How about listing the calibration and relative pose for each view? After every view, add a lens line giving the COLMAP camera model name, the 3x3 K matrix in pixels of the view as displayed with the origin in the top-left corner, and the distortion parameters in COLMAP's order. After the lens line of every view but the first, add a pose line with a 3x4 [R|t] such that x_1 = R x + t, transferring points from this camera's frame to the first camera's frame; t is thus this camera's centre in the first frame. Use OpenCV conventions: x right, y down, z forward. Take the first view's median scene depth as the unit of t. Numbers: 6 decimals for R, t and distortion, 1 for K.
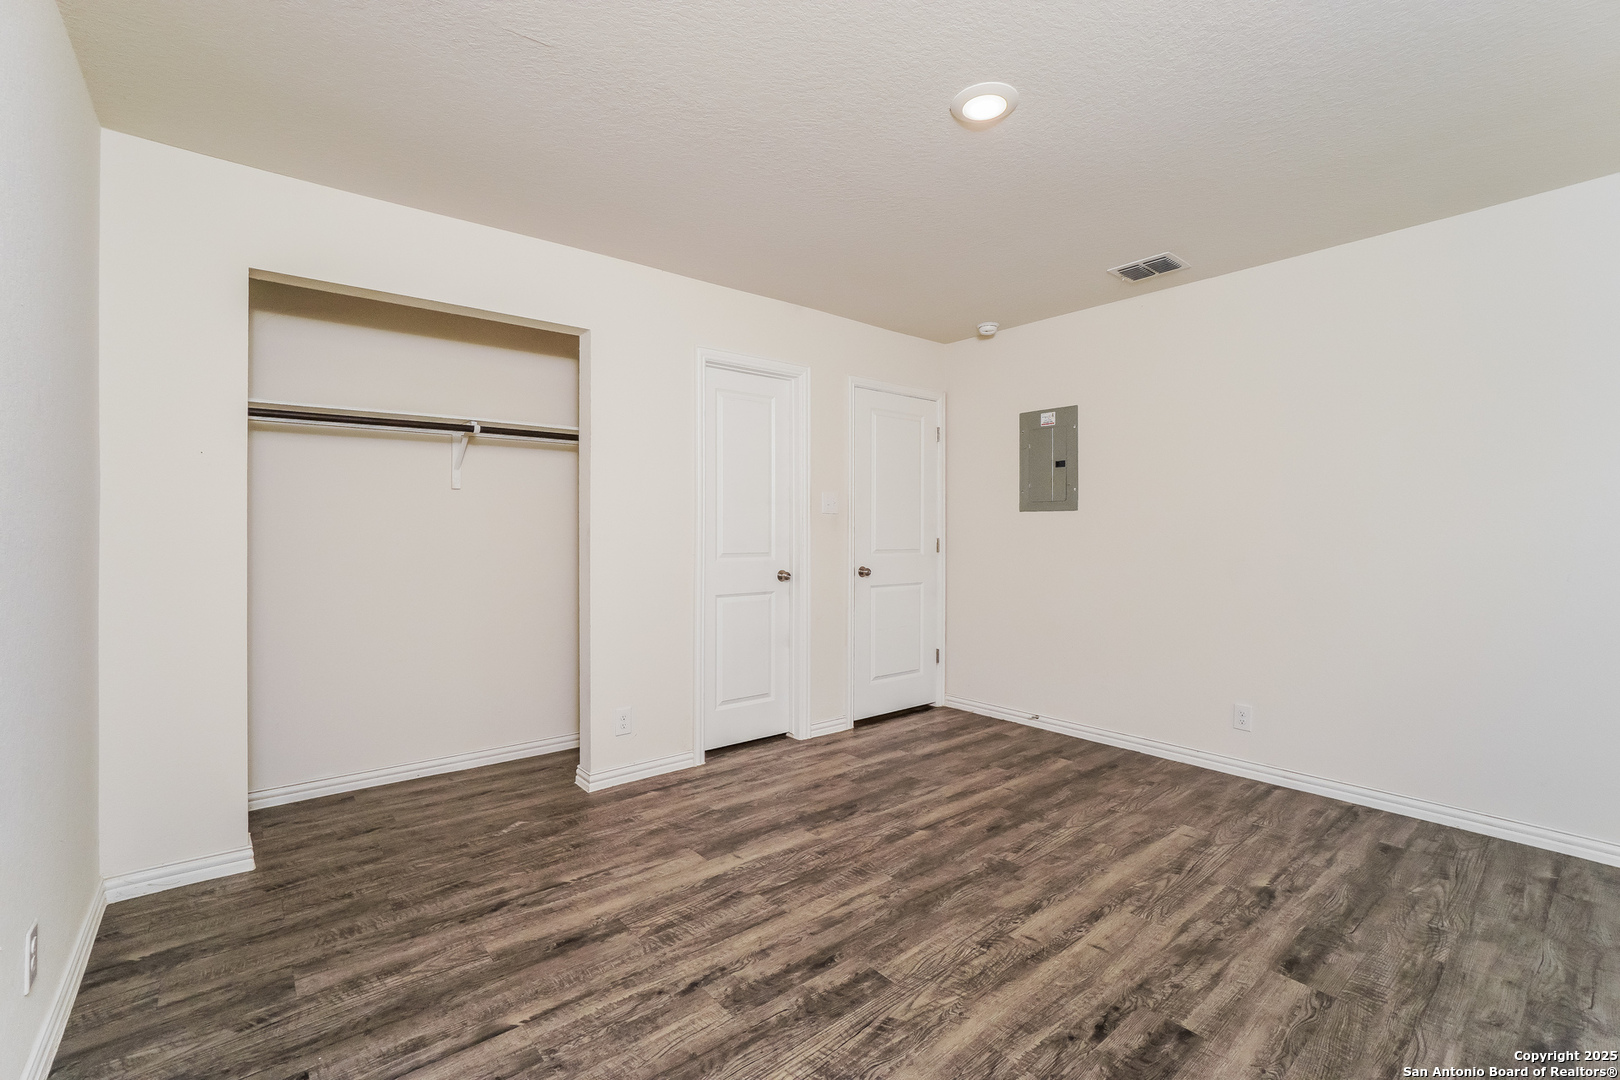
lens RADIAL K [[712.3, 0, 807.6], [0, 712.3, 532.8], [0, 0, 1]] dist [-0.027603, 0.006387]
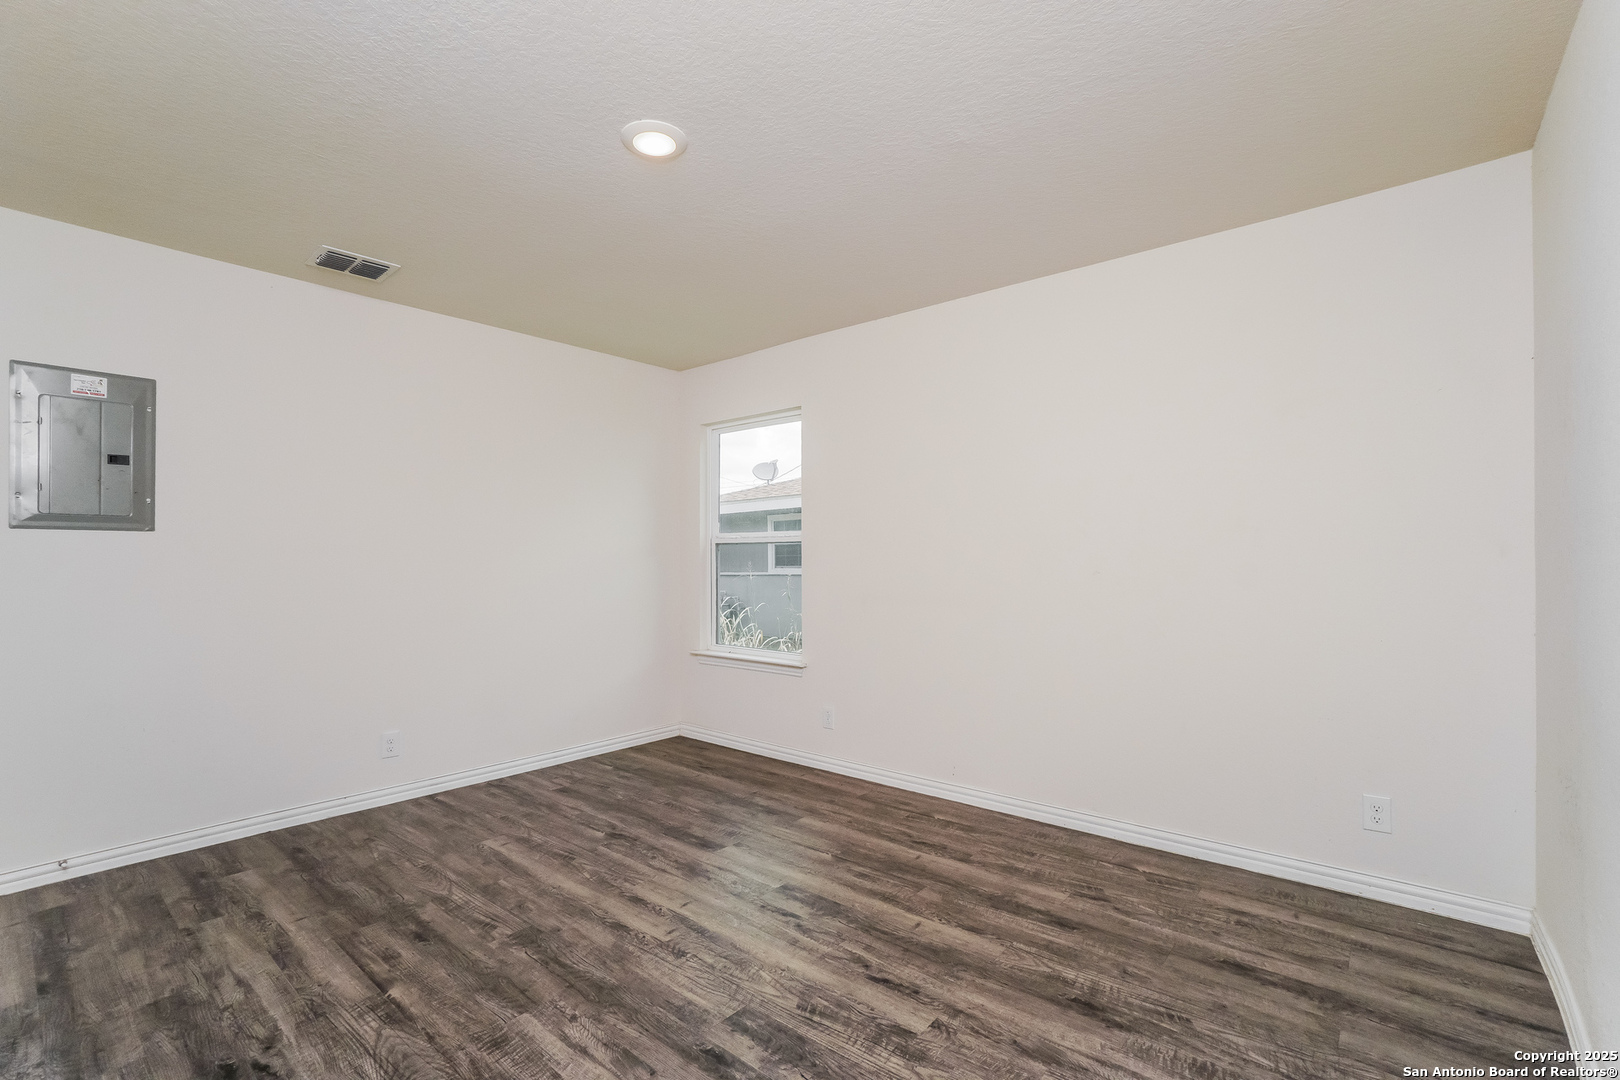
lens RADIAL K [[712.3, 0, 811.5], [0, 712.3, 550.0], [0, 0, 1]] dist [-0.027603, 0.006387]
pose [[-0.165628, 0.008986, 0.986147, -0.582265], [0.006081, 0.999949, -0.008090, -0.005168], [-0.986170, 0.004657, -0.165674, 0.694792]]
